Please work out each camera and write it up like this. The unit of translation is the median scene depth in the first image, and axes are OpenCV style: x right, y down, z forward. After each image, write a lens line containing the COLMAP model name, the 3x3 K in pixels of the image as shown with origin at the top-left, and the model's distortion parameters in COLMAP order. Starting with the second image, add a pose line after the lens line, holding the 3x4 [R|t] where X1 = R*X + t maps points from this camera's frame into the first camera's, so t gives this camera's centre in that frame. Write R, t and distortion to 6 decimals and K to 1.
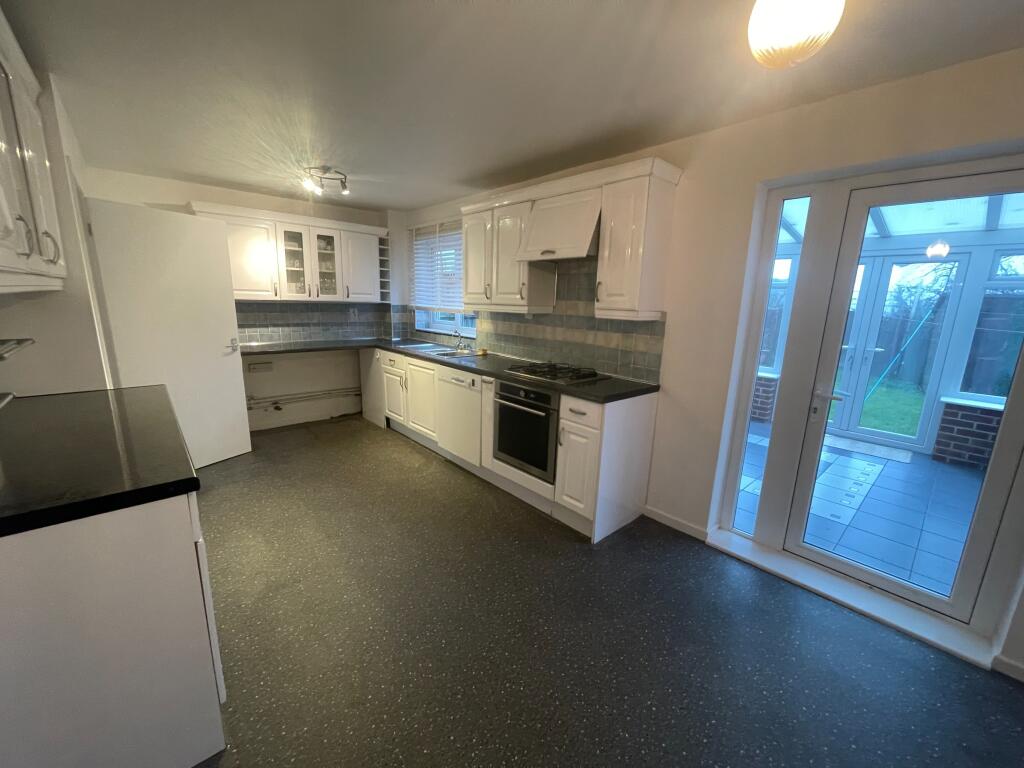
lens RADIAL K [[412.2, 0, 508.6], [0, 412.2, 387.2], [0, 0, 1]] dist [0.001132, 0.000026]
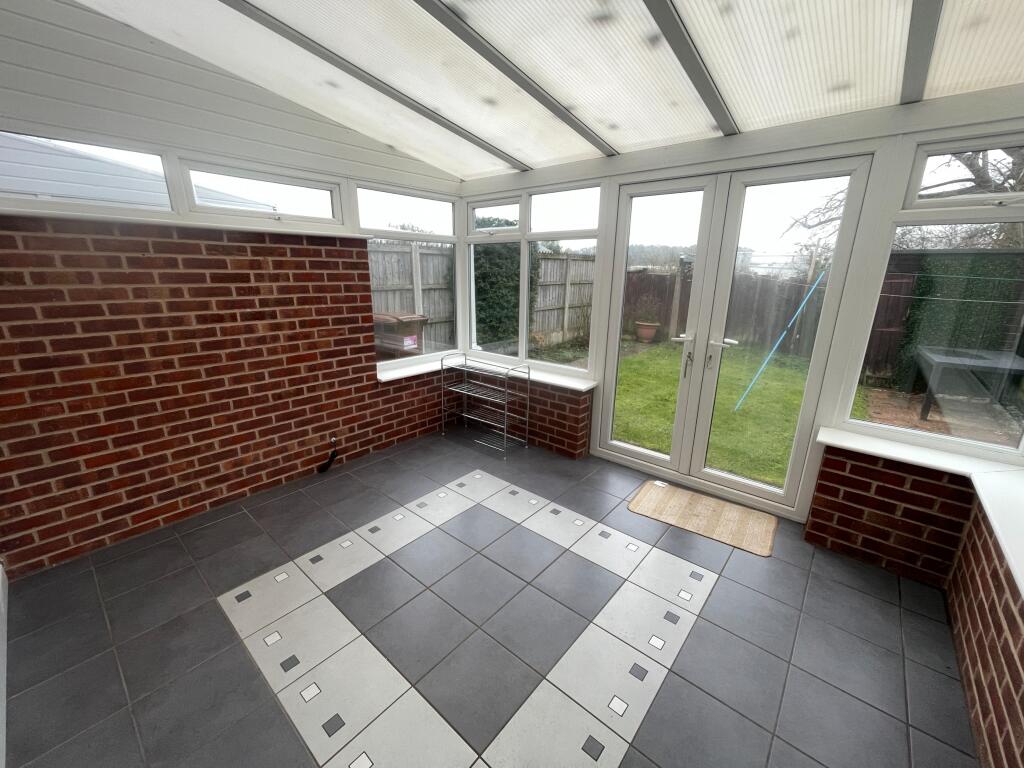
lens RADIAL K [[410.6, 0, 512.0], [0, 410.6, 384.0], [0, 0, 1]] dist [0.015292, 0.000115]
pose [[0.990341, -0.051326, 0.128806, 0.577117], [0.042852, 0.996784, 0.067721, -0.096176], [-0.131868, -0.061548, 0.989355, 0.512844]]
